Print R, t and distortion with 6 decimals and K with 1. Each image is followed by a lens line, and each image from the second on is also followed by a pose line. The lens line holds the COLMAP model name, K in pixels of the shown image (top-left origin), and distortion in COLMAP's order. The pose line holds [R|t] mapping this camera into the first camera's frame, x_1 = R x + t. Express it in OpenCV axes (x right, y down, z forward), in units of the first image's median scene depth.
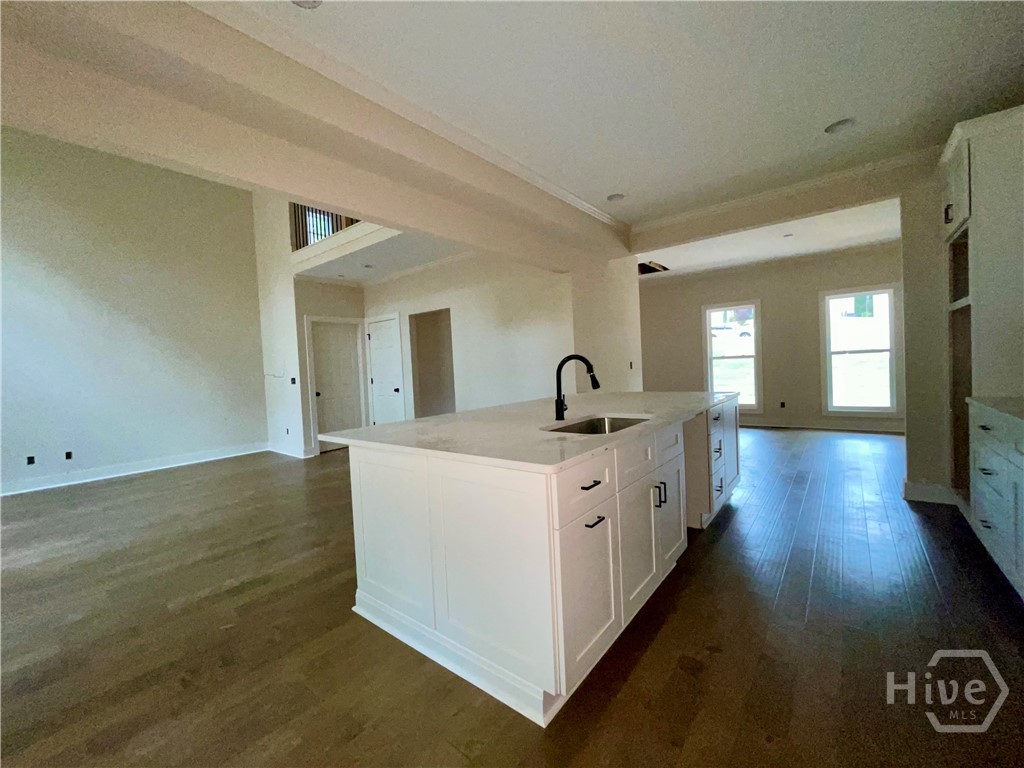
lens RADIAL K [[420.3, 0, 512.0], [0, 420.3, 384.0], [0, 0, 1]] dist [-0.003342, -0.000362]
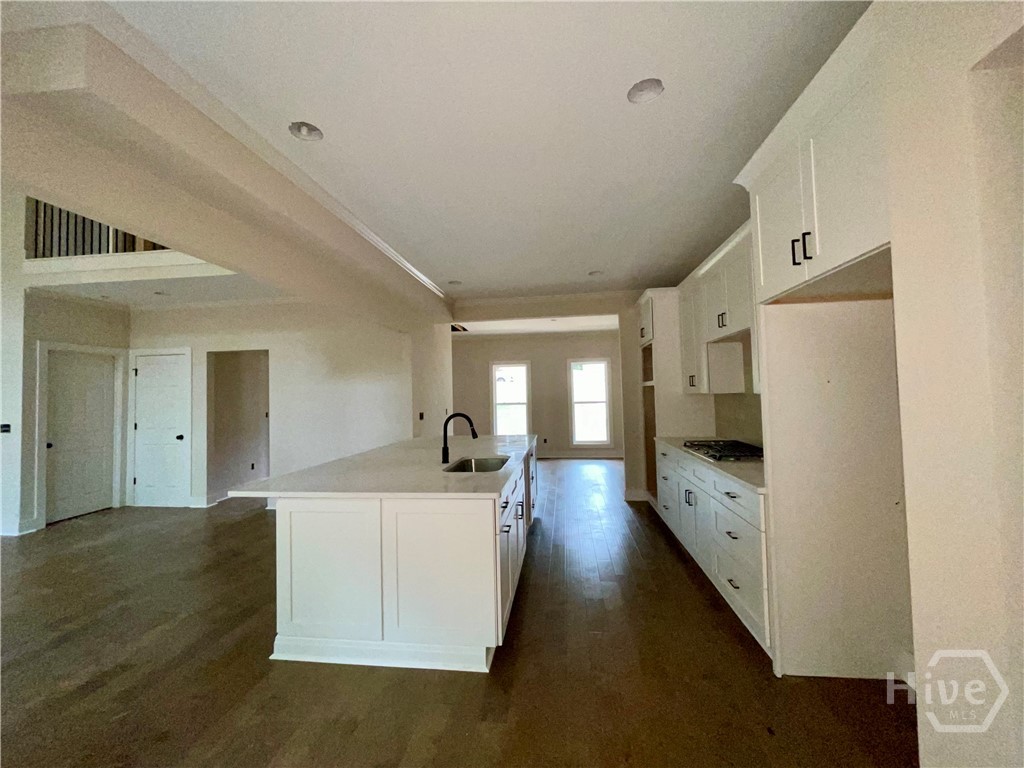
lens RADIAL K [[419.2, 0, 515.2], [0, 419.2, 380.0], [0, 0, 1]] dist [0.001155, 0.000218]
pose [[0.849682, 0.047266, 0.525174, -0.206668], [0.003863, 0.995390, -0.095835, -0.023283], [-0.527282, 0.083458, 0.845582, -0.122925]]
